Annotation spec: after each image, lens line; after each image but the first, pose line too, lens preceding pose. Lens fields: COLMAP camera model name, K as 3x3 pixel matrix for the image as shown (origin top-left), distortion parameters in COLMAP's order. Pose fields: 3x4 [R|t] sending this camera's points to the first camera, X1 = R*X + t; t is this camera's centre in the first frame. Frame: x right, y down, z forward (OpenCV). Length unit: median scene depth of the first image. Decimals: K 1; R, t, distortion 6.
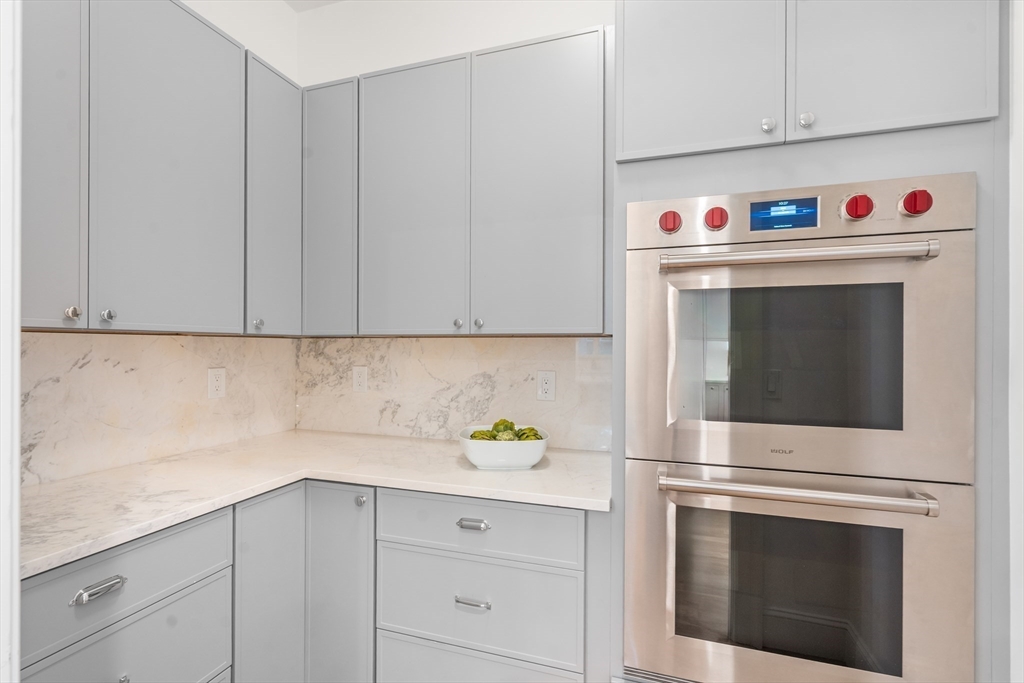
lens RADIAL K [[464.6, 0, 513.2], [0, 464.6, 343.9], [0, 0, 1]] dist [-0.002033, 0.000063]
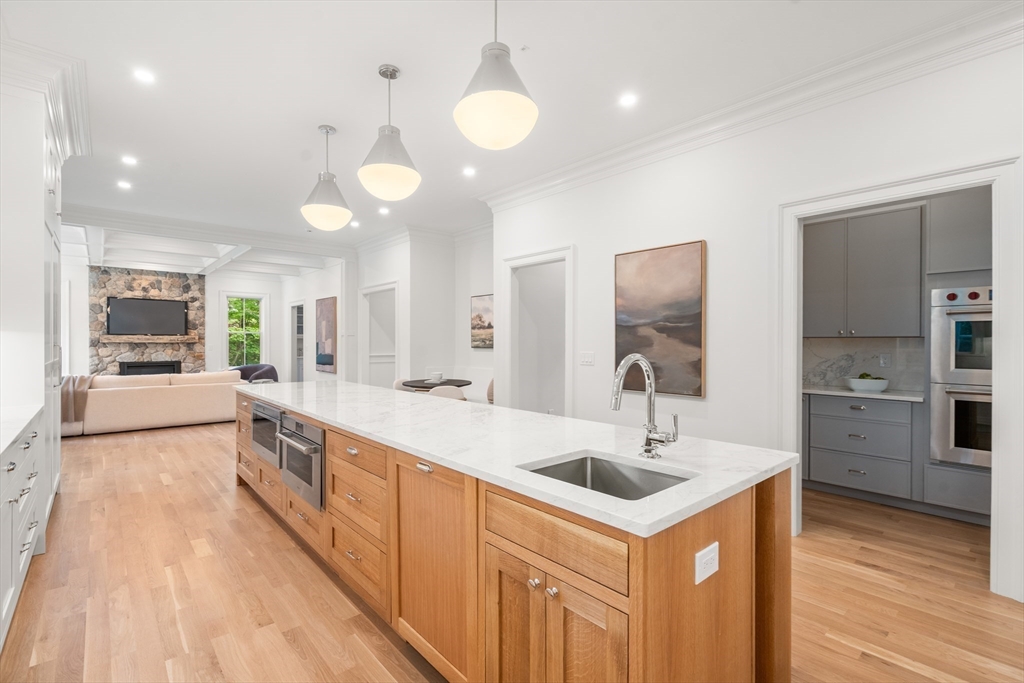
lens RADIAL K [[464.6, 0, 508.5], [0, 464.6, 344.1], [0, 0, 1]] dist [-0.002033, 0.000063]
pose [[0.865810, 0.000270, -0.500373, -0.516957], [0.003059, 0.999978, 0.005833, -0.003146], [0.500363, -0.006581, 0.865790, -2.469839]]
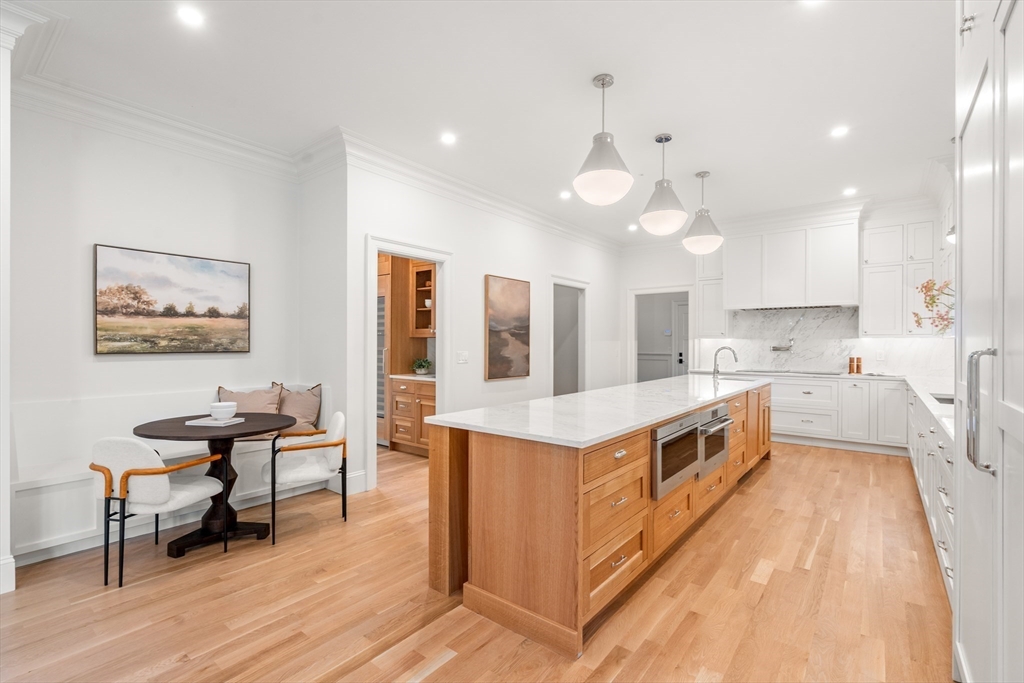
lens RADIAL K [[464.6, 0, 506.0], [0, 464.6, 342.7], [0, 0, 1]] dist [-0.002033, 0.000063]
pose [[0.343231, -0.001230, 0.939250, -6.760875], [-0.003423, 0.999991, 0.002560, -0.009172], [-0.939245, -0.004094, 0.343223, -0.396699]]
